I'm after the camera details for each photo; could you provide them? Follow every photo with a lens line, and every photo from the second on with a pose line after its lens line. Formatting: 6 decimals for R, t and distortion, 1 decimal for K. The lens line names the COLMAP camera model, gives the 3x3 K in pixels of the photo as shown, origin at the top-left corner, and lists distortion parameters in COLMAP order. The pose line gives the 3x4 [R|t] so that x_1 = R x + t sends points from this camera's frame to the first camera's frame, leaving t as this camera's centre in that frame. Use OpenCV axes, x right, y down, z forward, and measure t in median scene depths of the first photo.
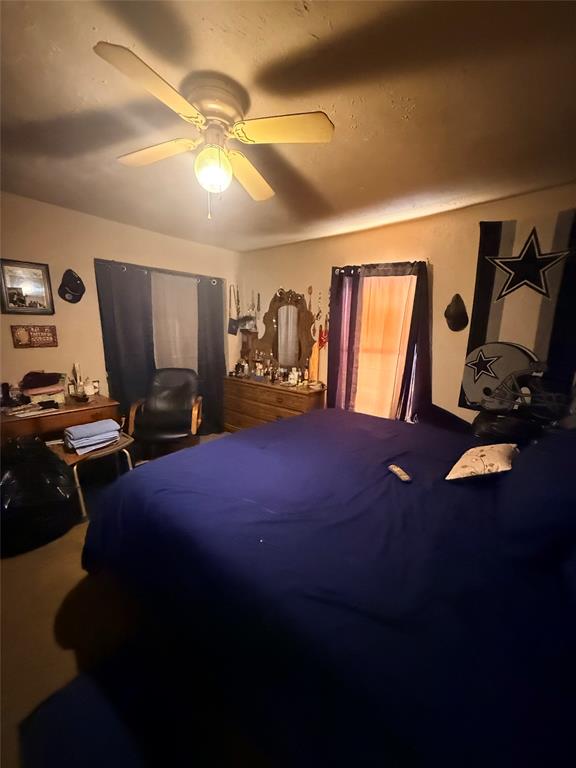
lens RADIAL K [[307.2, 0, 289.0], [0, 307.2, 384.6], [0, 0, 1]] dist [-0.000432, -0.000109]
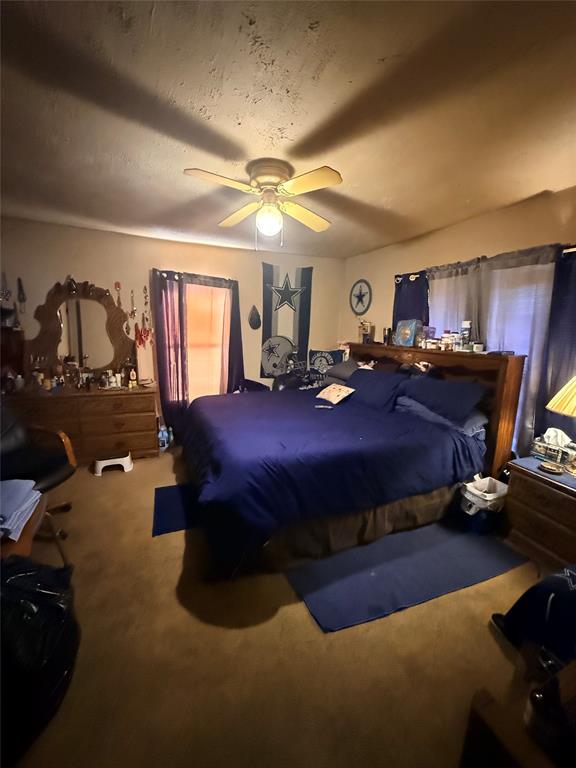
lens RADIAL K [[307.2, 0, 290.1], [0, 307.2, 385.4], [0, 0, 1]] dist [-0.000432, -0.000109]
pose [[0.434618, -0.183649, 0.881692, -0.792044], [0.139505, 0.980900, 0.135547, -0.084295], [-0.889745, 0.064089, 0.451937, 0.169277]]
